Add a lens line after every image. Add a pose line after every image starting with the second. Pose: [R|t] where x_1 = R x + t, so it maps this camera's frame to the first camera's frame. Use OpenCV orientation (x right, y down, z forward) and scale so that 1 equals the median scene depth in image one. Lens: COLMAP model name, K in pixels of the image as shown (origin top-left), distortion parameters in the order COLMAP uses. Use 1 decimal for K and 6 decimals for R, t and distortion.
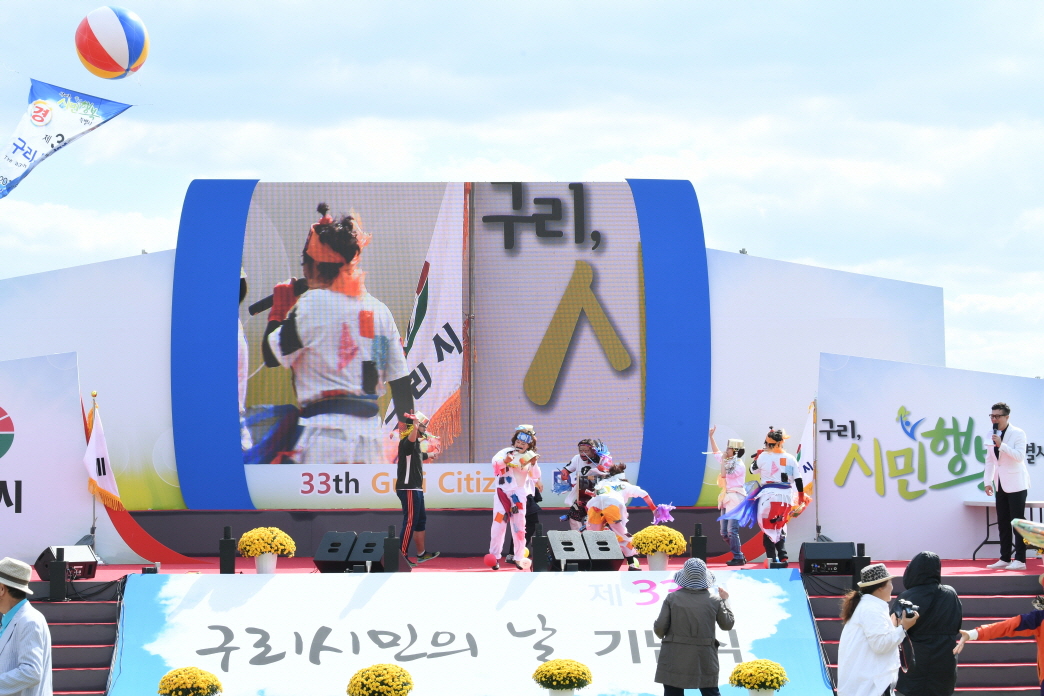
lens RADIAL K [[2066.6, 0, 526.9], [0, 2066.6, 325.3], [0, 0, 1]] dist [0.054851, -0.458822]
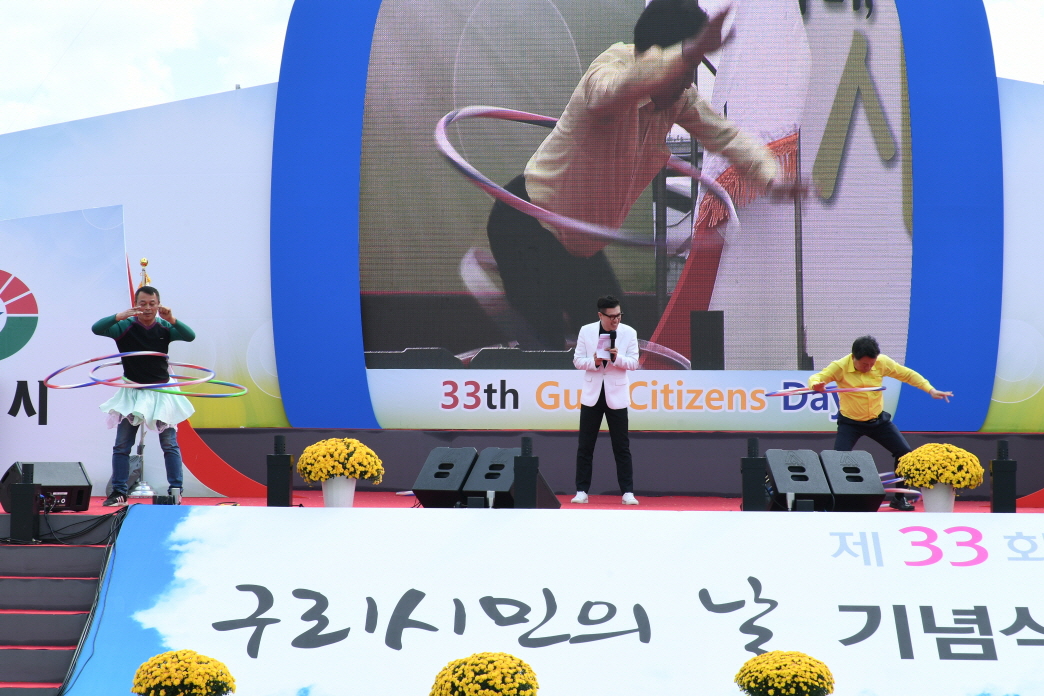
lens RADIAL K [[2066.6, 0, 526.9], [0, 2066.6, 325.3], [0, 0, 1]] dist [0.054851, -0.458822]
pose [[0.993045, 0.004715, -0.117640, 0.011759], [-0.002391, 0.999799, 0.019885, 0.048773], [0.117710, -0.019465, 0.992857, 0.354206]]
